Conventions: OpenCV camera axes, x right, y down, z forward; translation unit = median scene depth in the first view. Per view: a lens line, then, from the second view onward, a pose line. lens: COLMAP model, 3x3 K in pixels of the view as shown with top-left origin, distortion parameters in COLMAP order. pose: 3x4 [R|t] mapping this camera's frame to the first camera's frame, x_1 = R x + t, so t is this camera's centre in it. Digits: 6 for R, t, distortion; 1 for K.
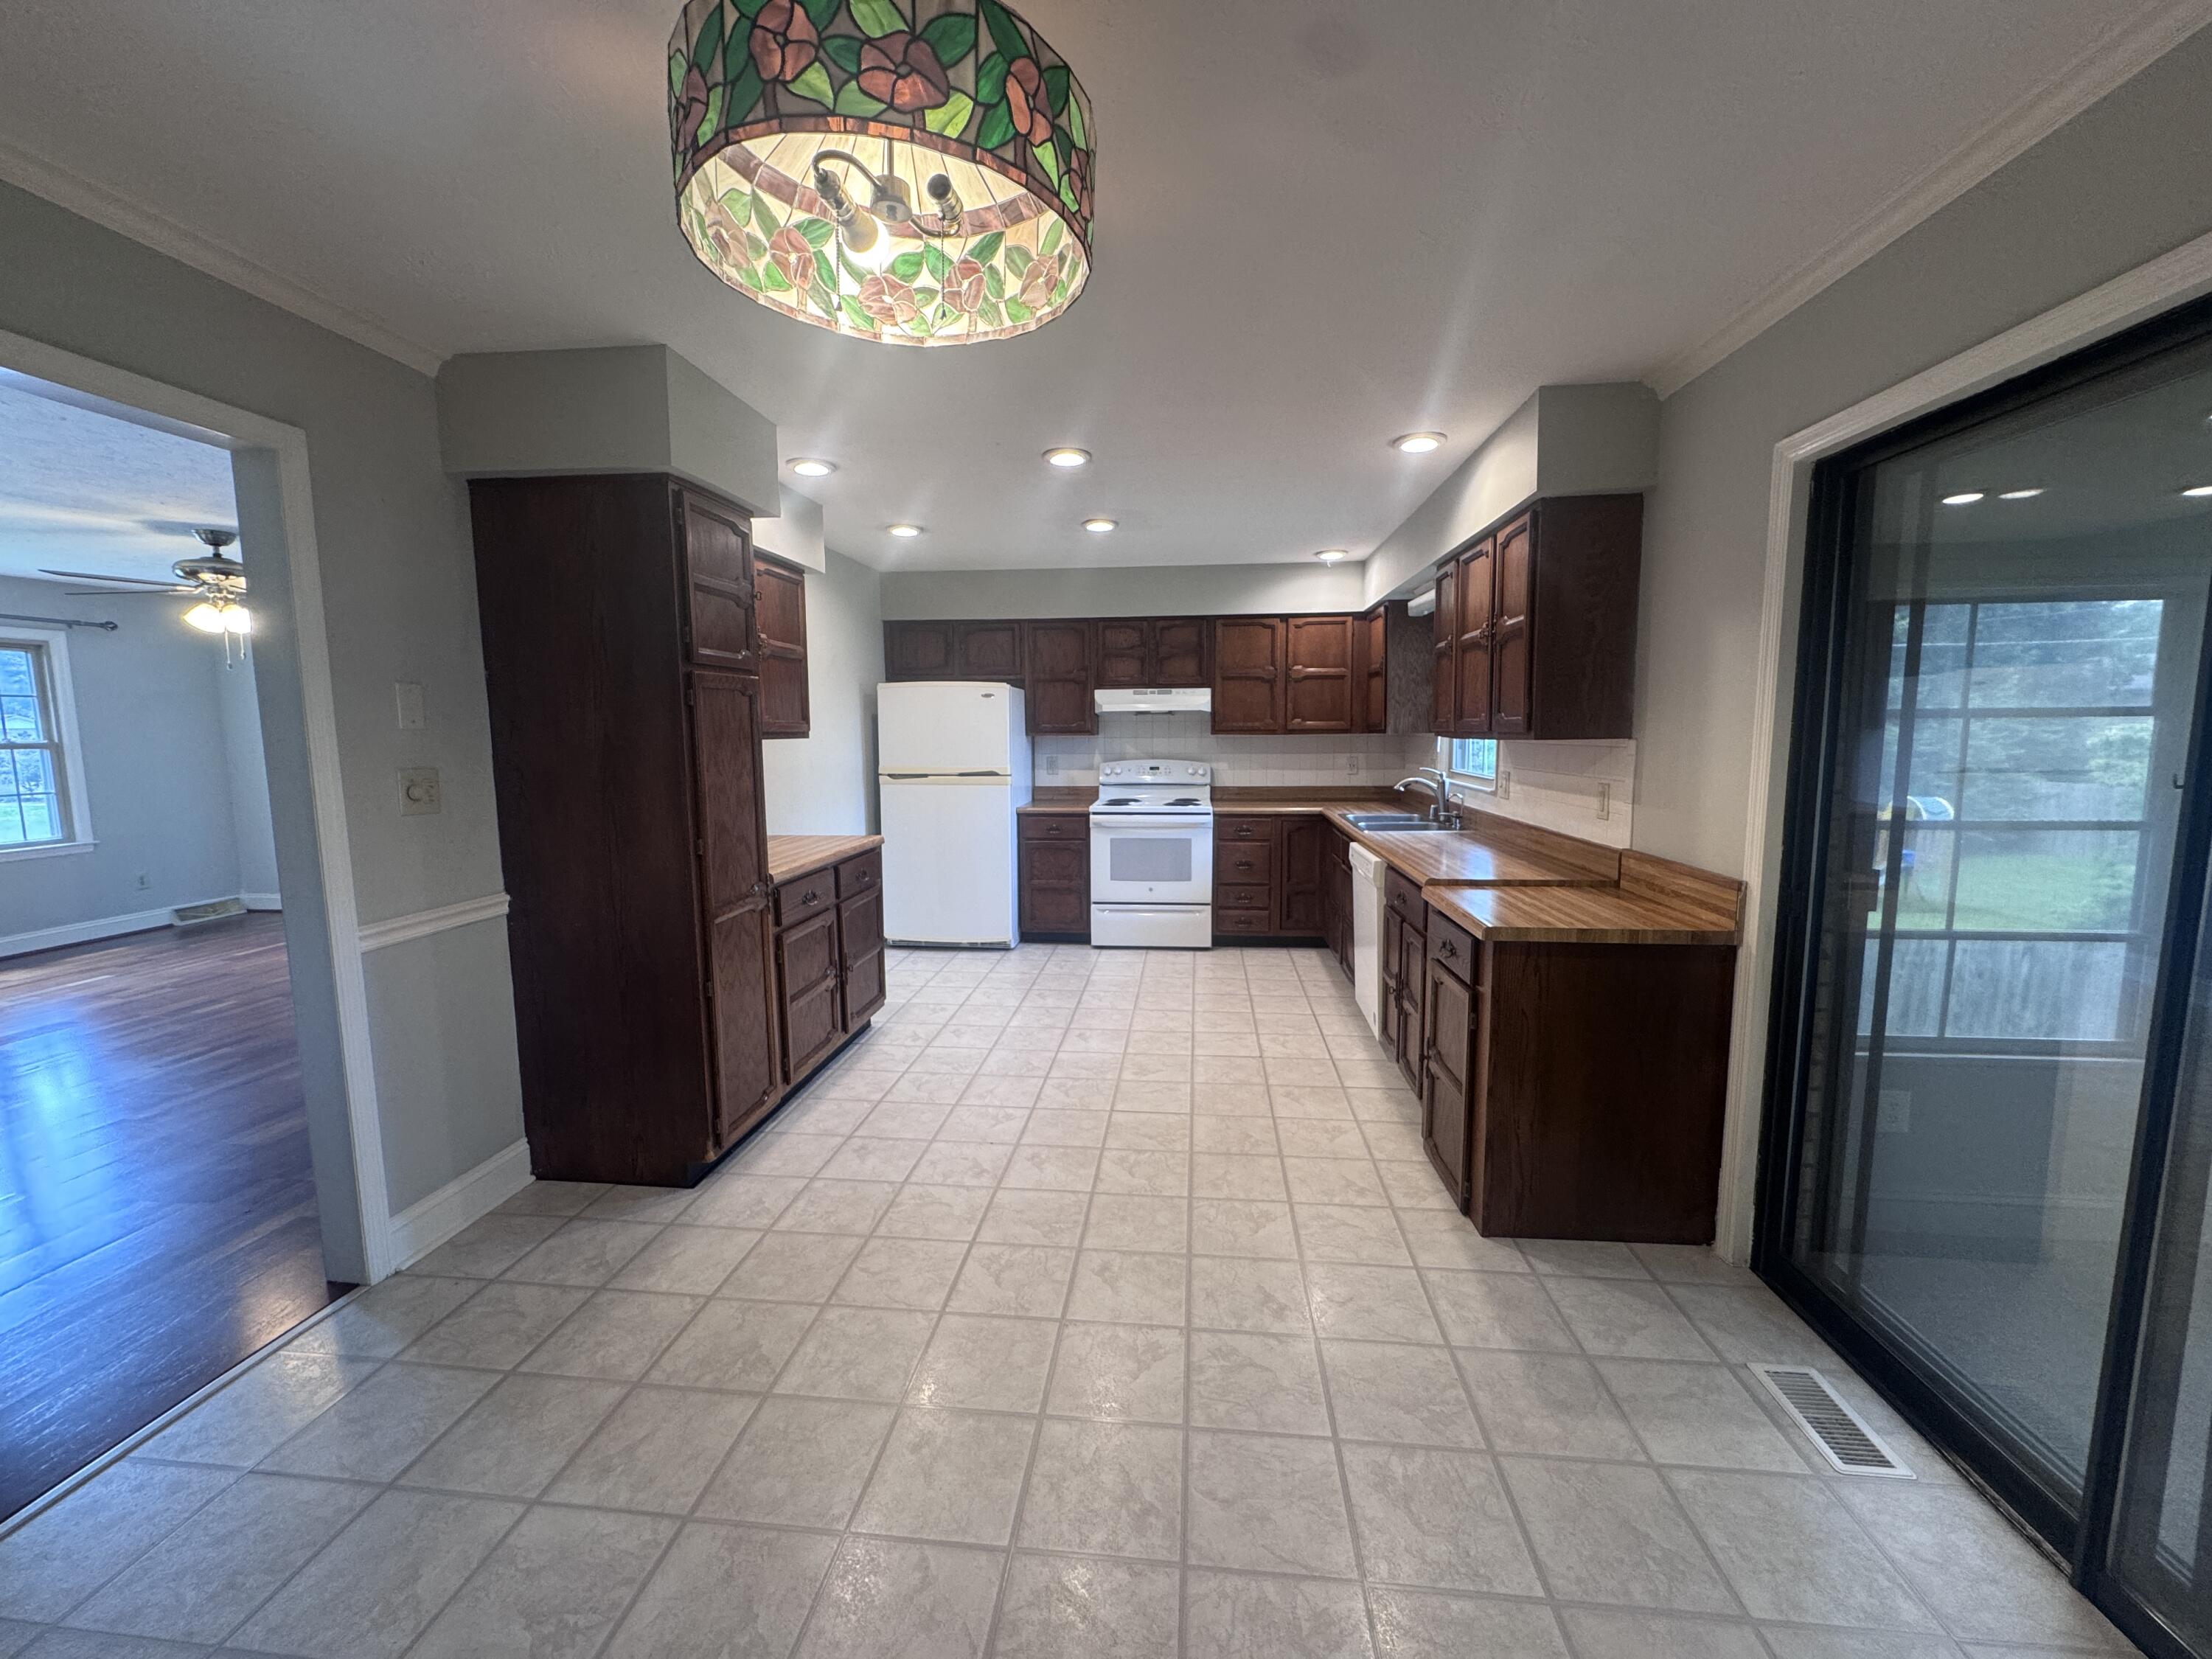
lens RADIAL K [[881.7, 0, 1104.9], [0, 881.7, 827.2], [0, 0, 1]] dist [-0.002424, -0.000127]
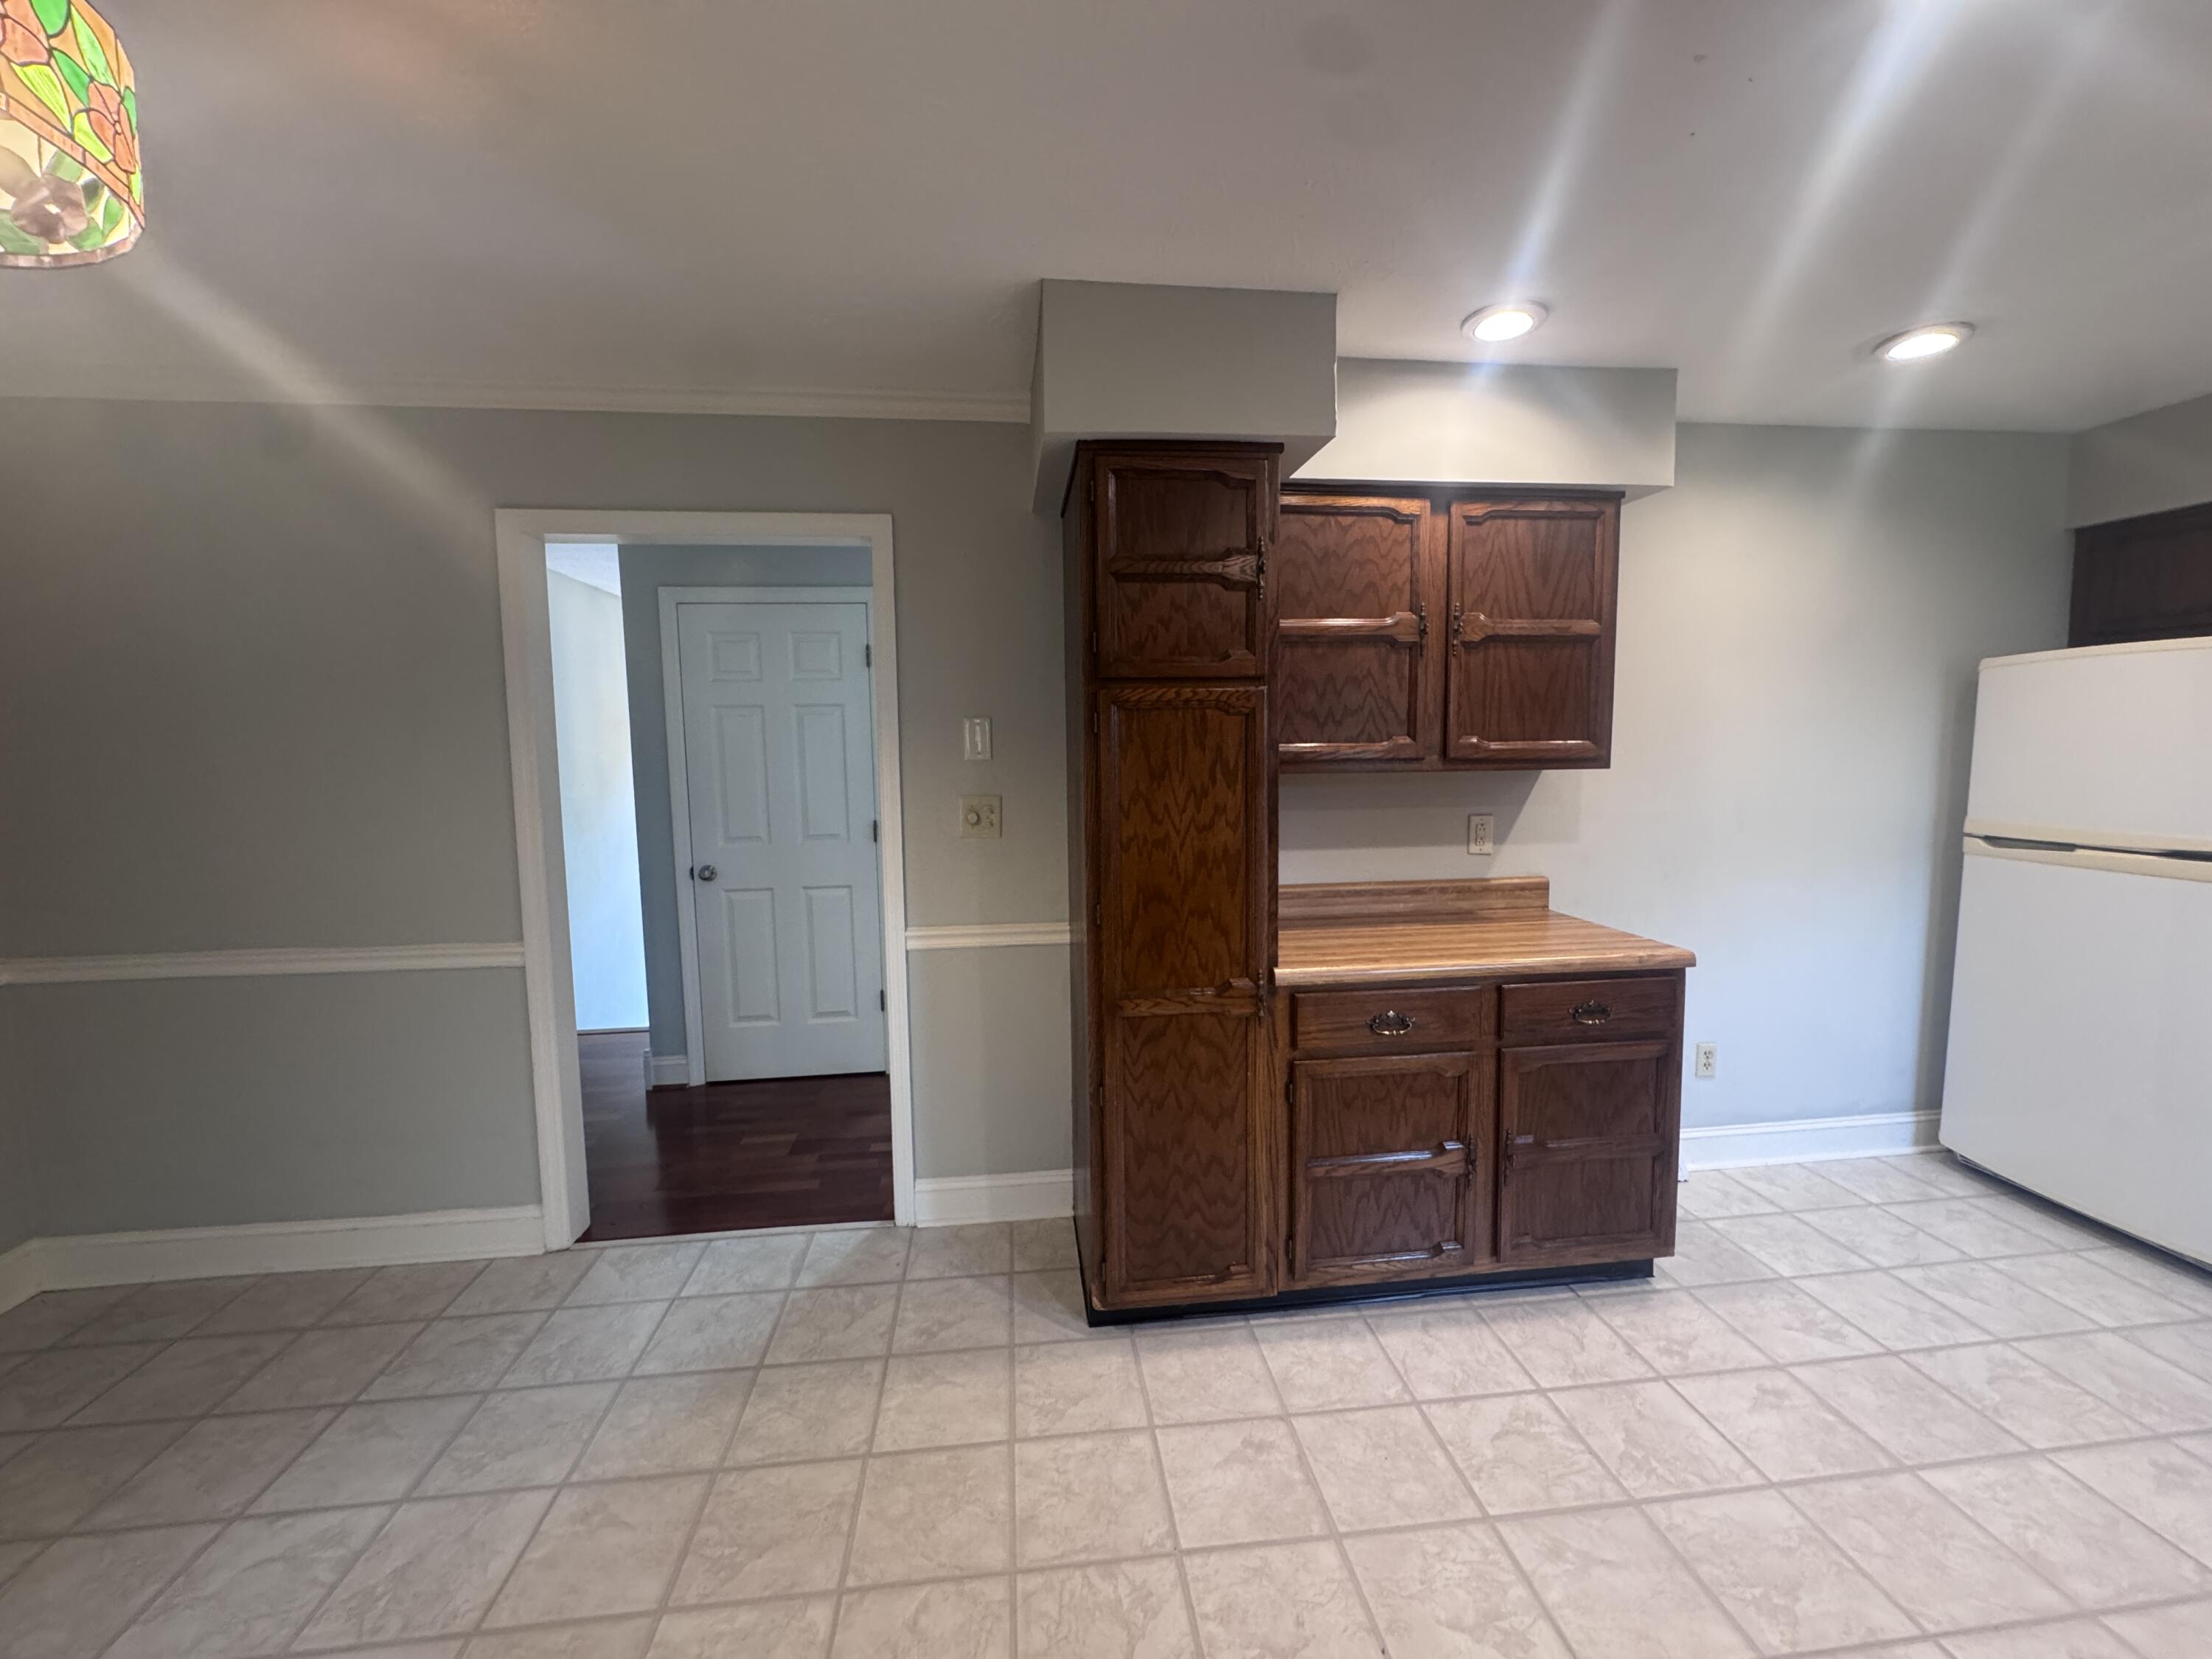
lens RADIAL K [[881.7, 0, 1104.9], [0, 881.7, 827.2], [0, 0, 1]] dist [-0.002424, -0.000127]
pose [[0.217431, 0.093686, -0.971569, 0.282012], [-0.097443, 0.992494, 0.073896, -0.108288], [0.971200, 0.078605, 0.224928, 0.797736]]
